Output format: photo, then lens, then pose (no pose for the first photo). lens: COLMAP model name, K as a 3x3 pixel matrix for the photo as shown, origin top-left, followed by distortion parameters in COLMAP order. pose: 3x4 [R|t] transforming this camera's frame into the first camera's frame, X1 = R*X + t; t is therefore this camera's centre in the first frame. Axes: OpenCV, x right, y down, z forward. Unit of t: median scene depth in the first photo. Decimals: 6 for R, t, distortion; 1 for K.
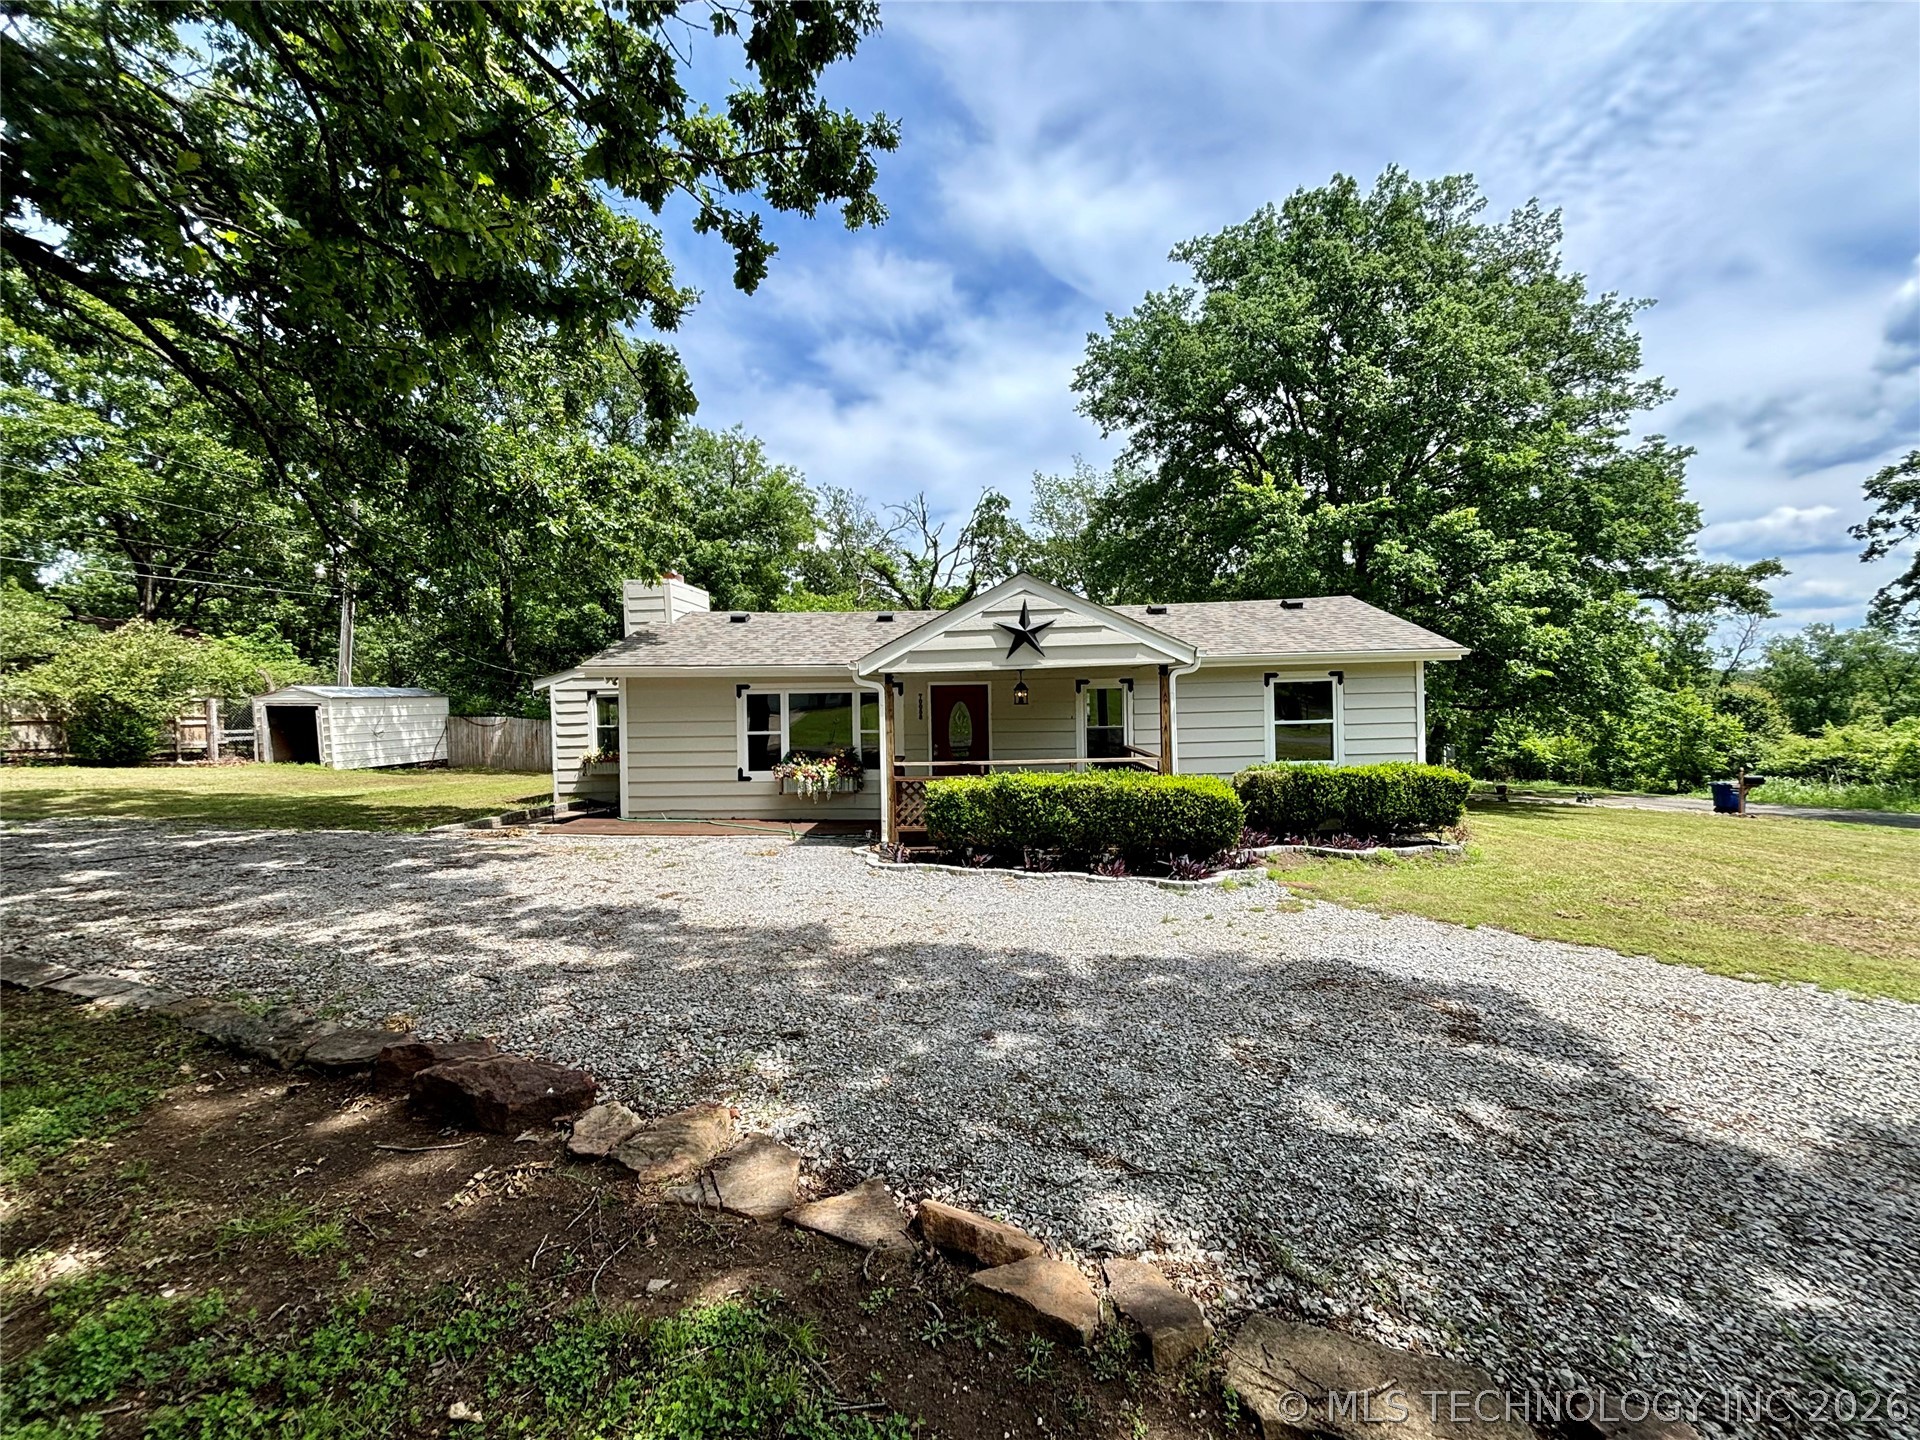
lens RADIAL K [[776.1, 0, 961.6], [0, 776.1, 719.3], [0, 0, 1]] dist [0.002057, -0.001120]
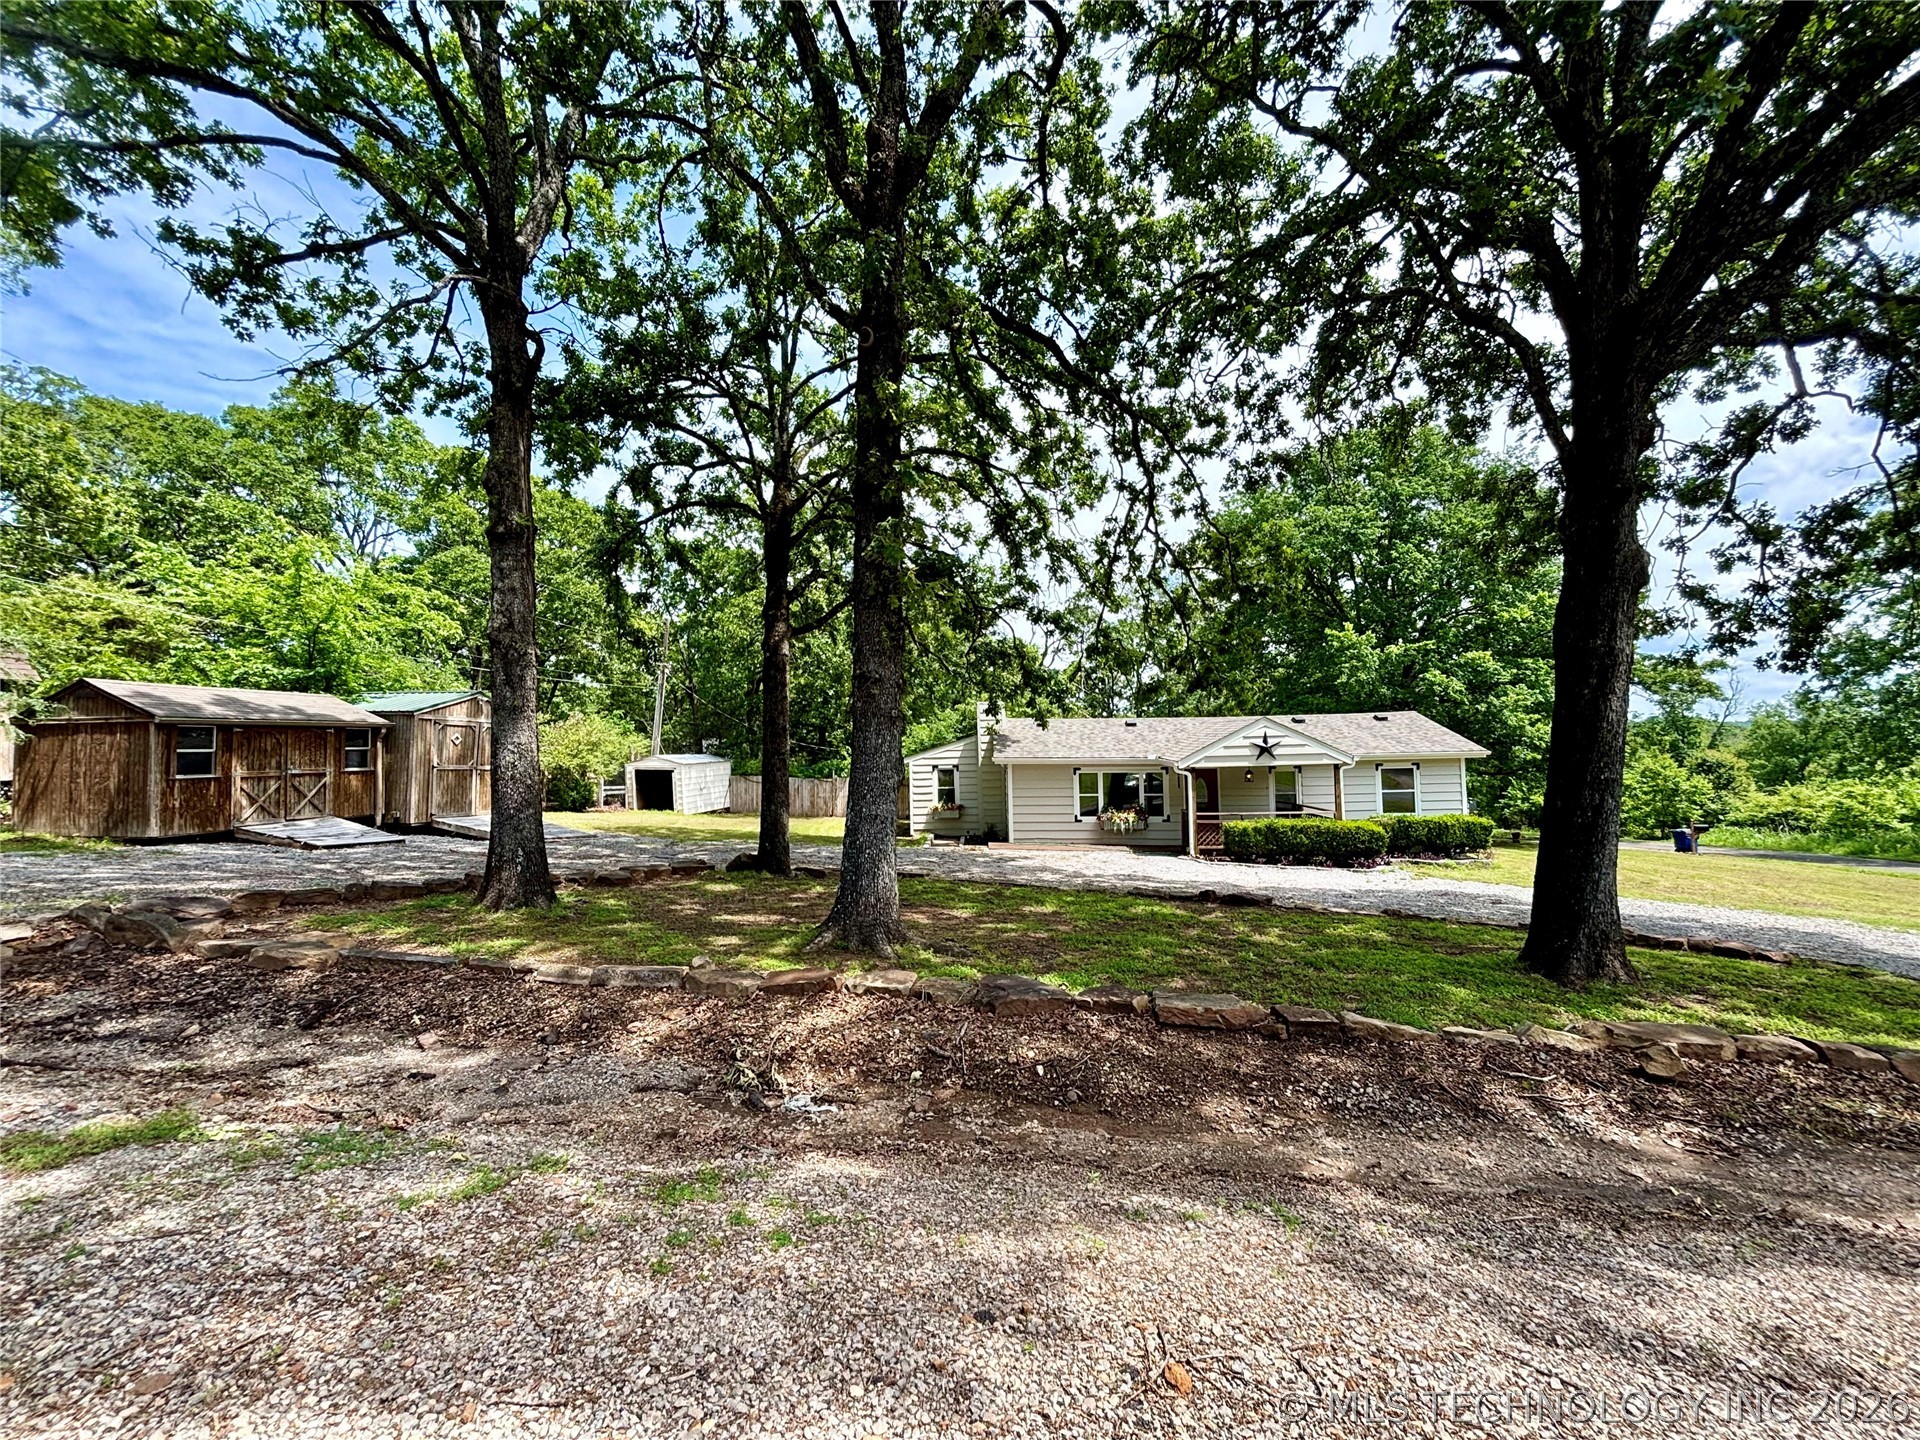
lens RADIAL K [[776.1, 0, 961.6], [0, 776.1, 719.3], [0, 0, 1]] dist [0.002057, -0.001120]
pose [[0.999902, 0.004074, -0.013382, -0.405853], [-0.004883, 0.998126, -0.061003, -0.035404], [0.013108, 0.061062, 0.998048, -0.605080]]
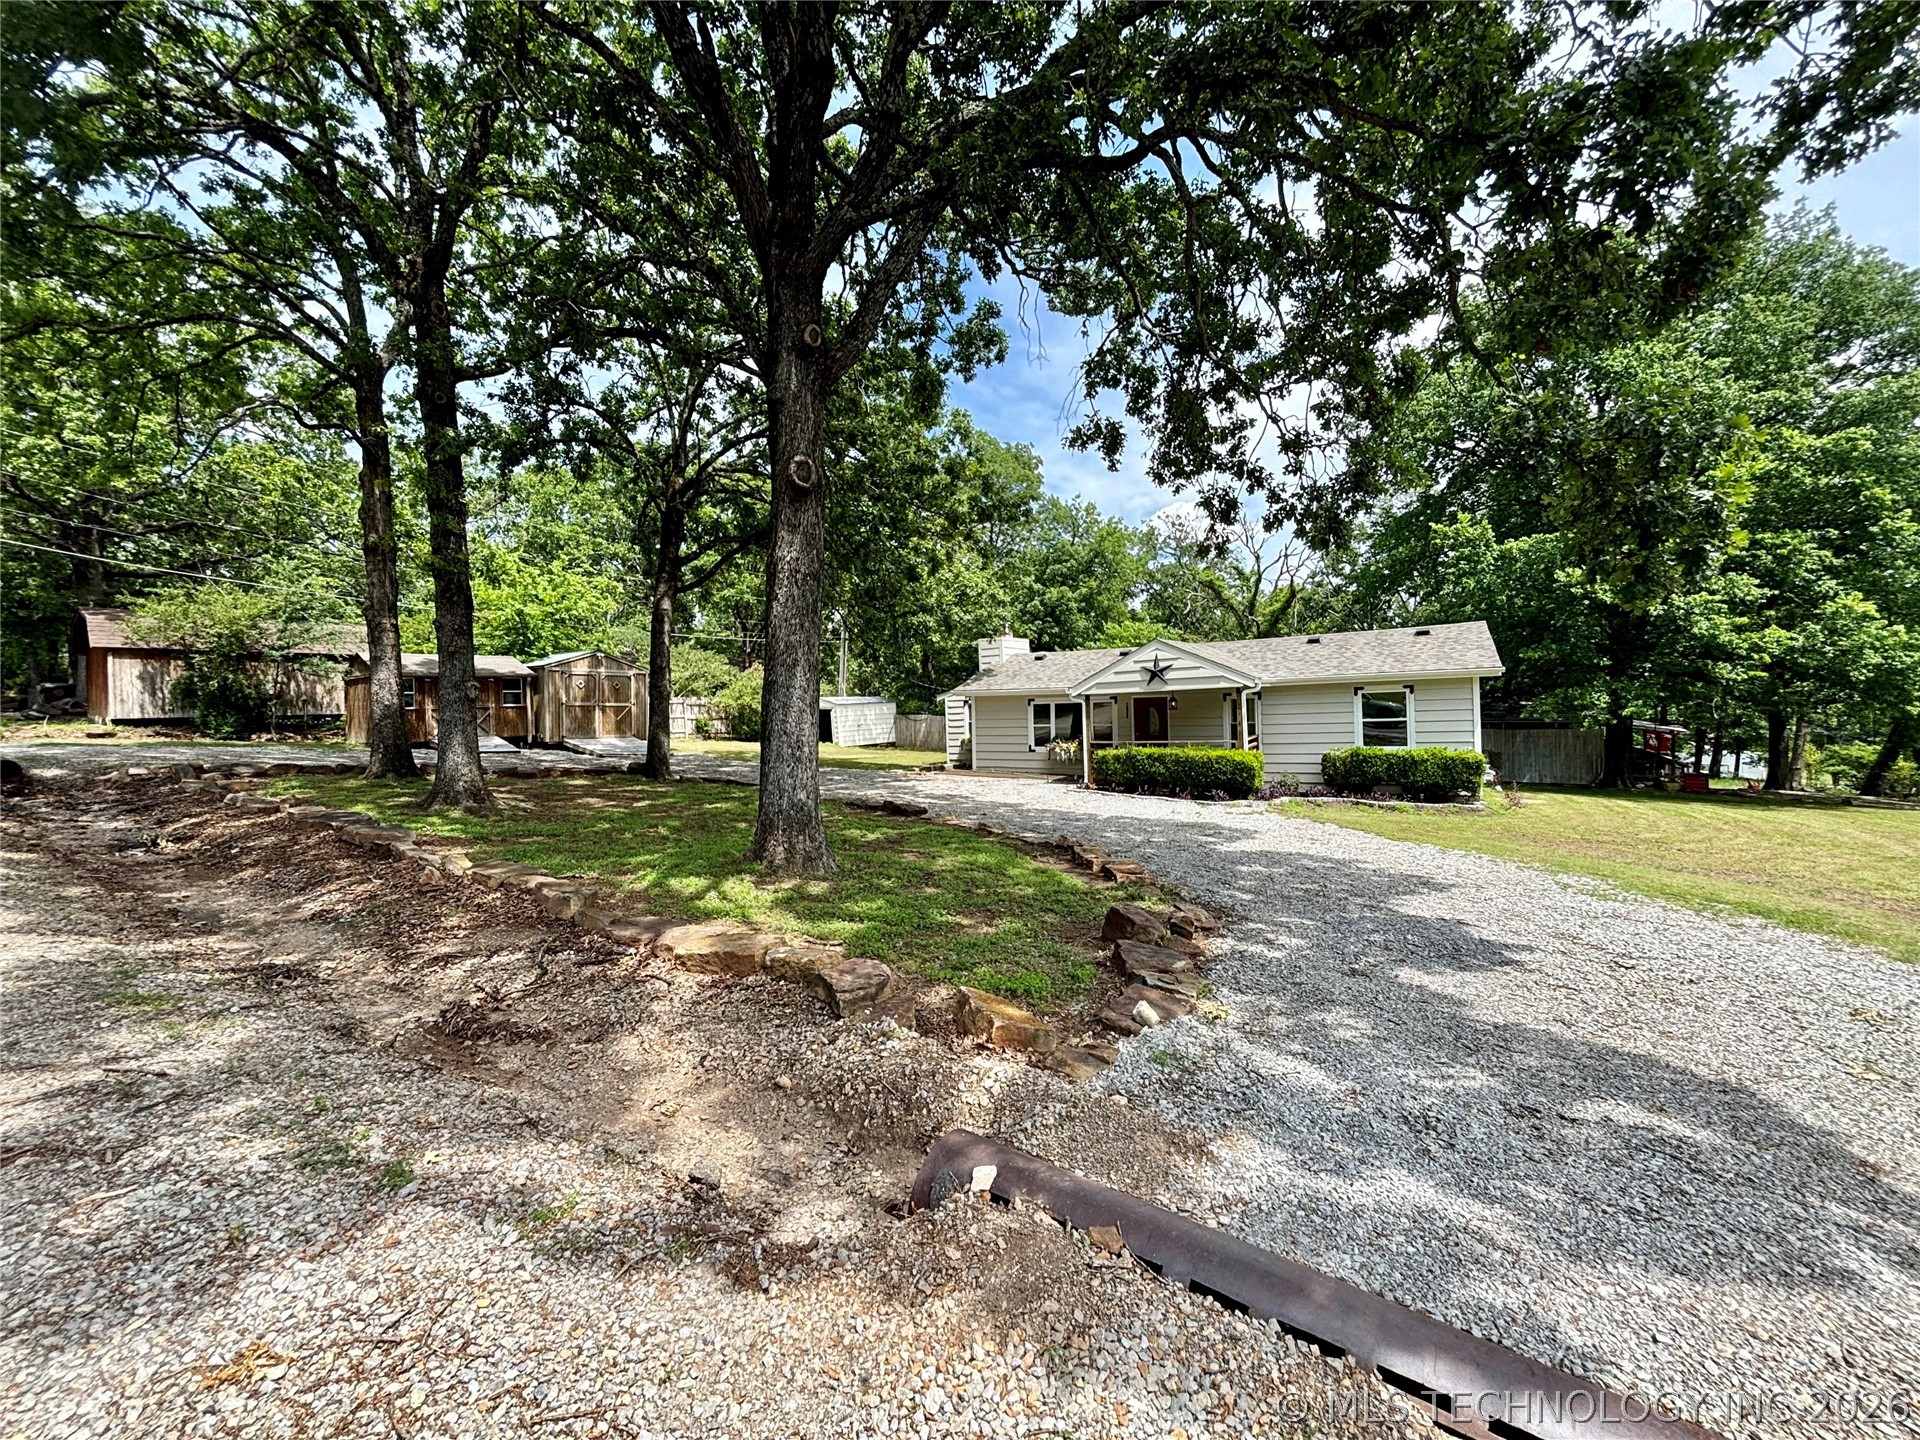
lens RADIAL K [[771.7, 0, 958.3], [0, 771.7, 710.6], [0, 0, 1]] dist [0.010775, -0.004222]
pose [[0.875985, -0.004564, -0.482316, 0.334686], [0.002610, 0.999985, -0.004722, -0.006740], [0.482331, 0.002878, 0.875984, -0.507390]]
